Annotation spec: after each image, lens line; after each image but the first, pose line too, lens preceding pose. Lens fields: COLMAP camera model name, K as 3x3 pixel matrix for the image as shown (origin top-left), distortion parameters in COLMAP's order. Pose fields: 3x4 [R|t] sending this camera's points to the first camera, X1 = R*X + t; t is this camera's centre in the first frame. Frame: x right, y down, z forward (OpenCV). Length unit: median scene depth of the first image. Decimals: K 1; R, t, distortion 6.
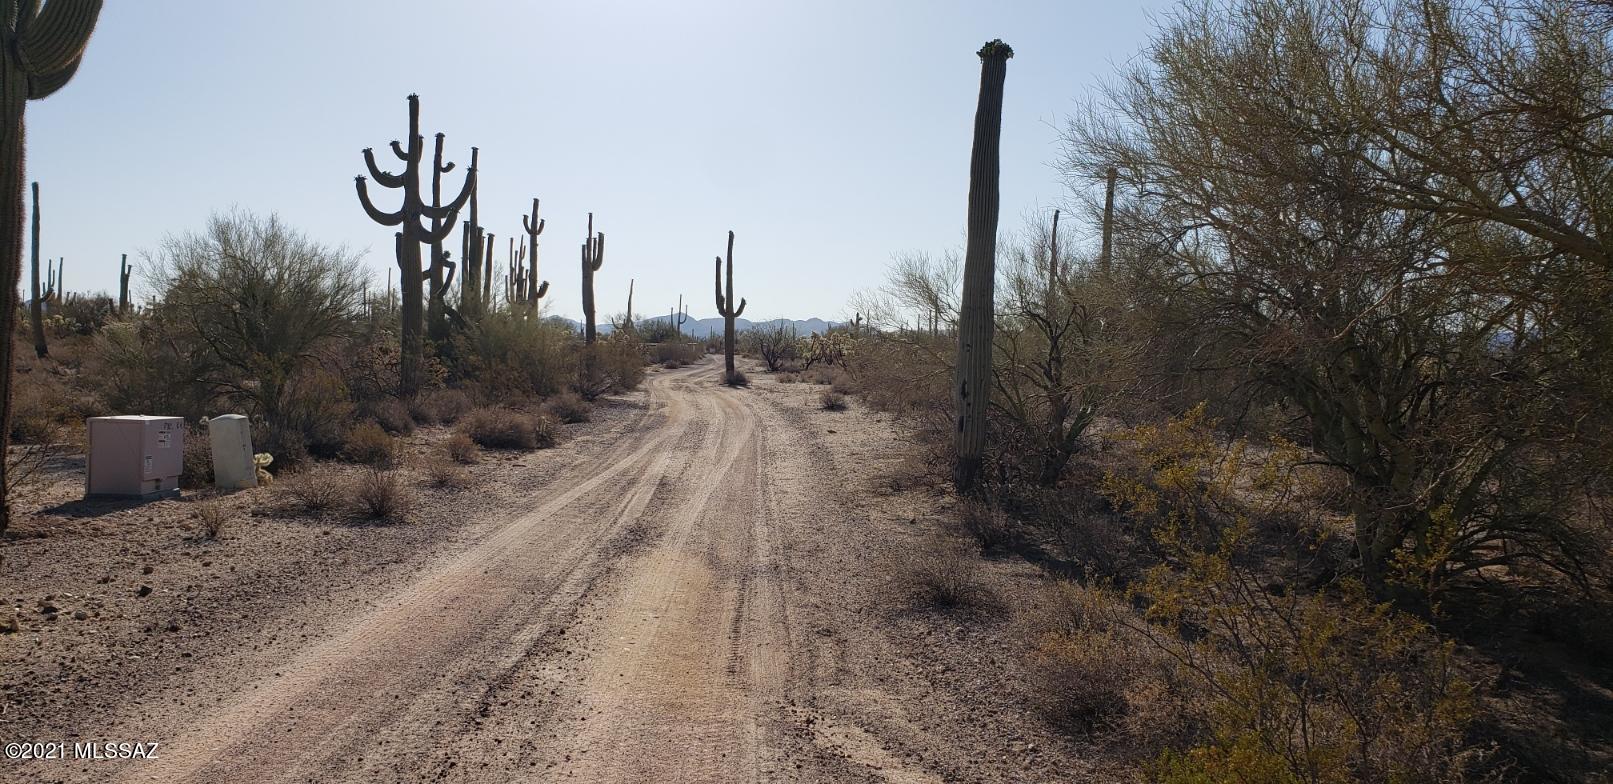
lens RADIAL K [[1224.5, 0, 806.8], [0, 1224.5, 389.5], [0, 0, 1]] dist [0.002935, 0.003364]
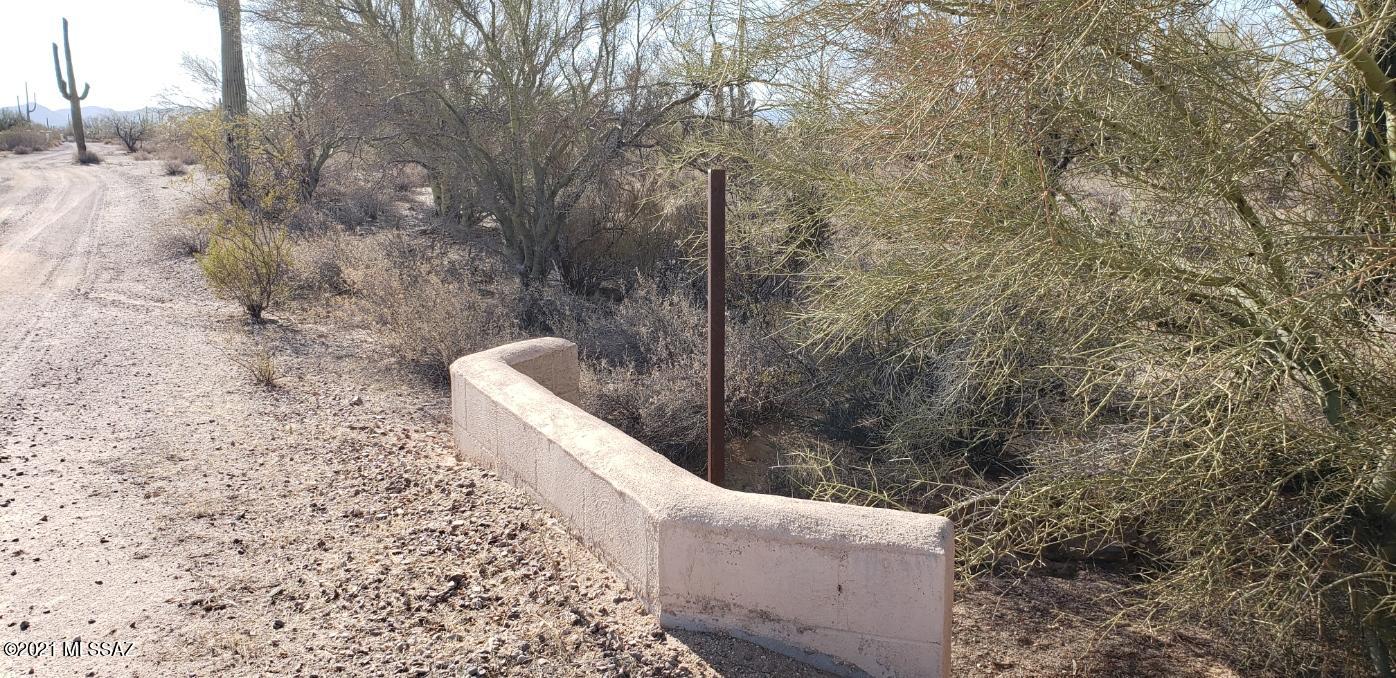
lens RADIAL K [[1059.8, 0, 697.2], [0, 1059.8, 341.9], [0, 0, 1]] dist [0.002935, 0.003364]
pose [[0.901886, -0.112825, 0.416980, 0.022294], [0.042718, 0.983852, 0.173812, 0.013232], [-0.429857, -0.138946, 0.892142, -0.124228]]
